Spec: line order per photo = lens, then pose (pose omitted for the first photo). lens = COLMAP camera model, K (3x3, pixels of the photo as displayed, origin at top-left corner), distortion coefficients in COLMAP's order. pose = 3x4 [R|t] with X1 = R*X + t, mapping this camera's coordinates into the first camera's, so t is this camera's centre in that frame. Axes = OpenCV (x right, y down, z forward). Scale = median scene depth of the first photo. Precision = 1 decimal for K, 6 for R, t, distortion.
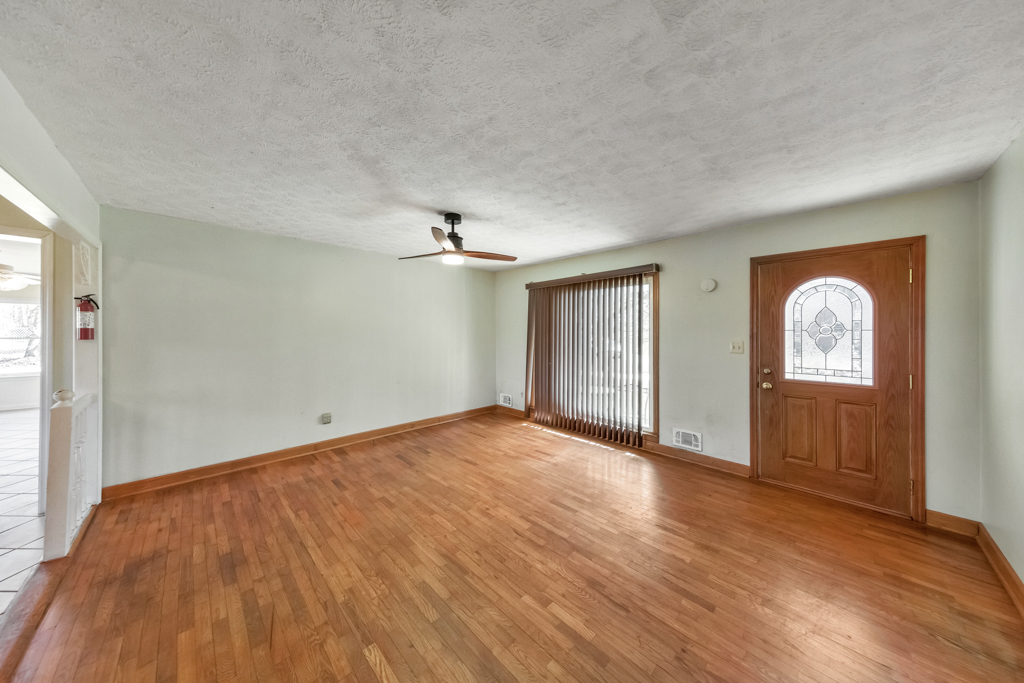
lens RADIAL K [[326.1, 0, 519.4], [0, 326.1, 332.3], [0, 0, 1]] dist [0.011521, -0.000449]
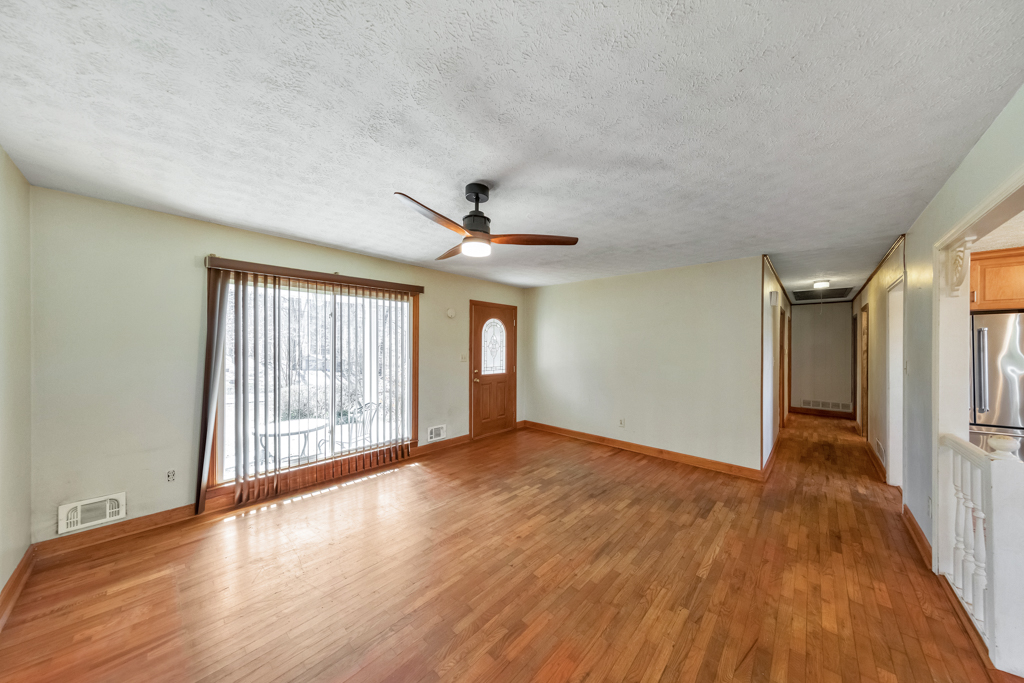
lens RADIAL K [[326.1, 0, 510.6], [0, 326.1, 346.1], [0, 0, 1]] dist [0.011521, -0.000449]
pose [[-0.032497, 0.000717, 0.999472, -1.029890], [0.000056, 1.000000, -0.000715, -0.007397], [-0.999472, 0.000033, -0.032497, 1.048437]]
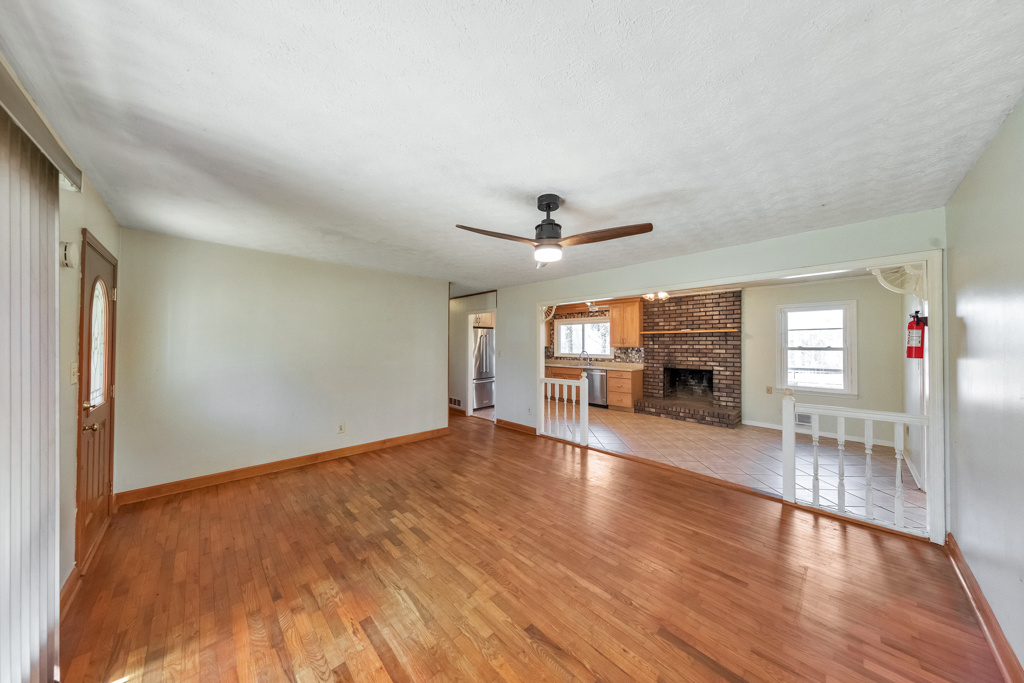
lens RADIAL K [[326.1, 0, 514.7], [0, 326.1, 342.3], [0, 0, 1]] dist [0.011521, -0.000449]
pose [[-0.999680, -0.005502, 0.024703, -0.159617], [-0.005444, 0.999982, 0.002420, -0.020163], [-0.024716, 0.002285, -0.999692, 1.961423]]
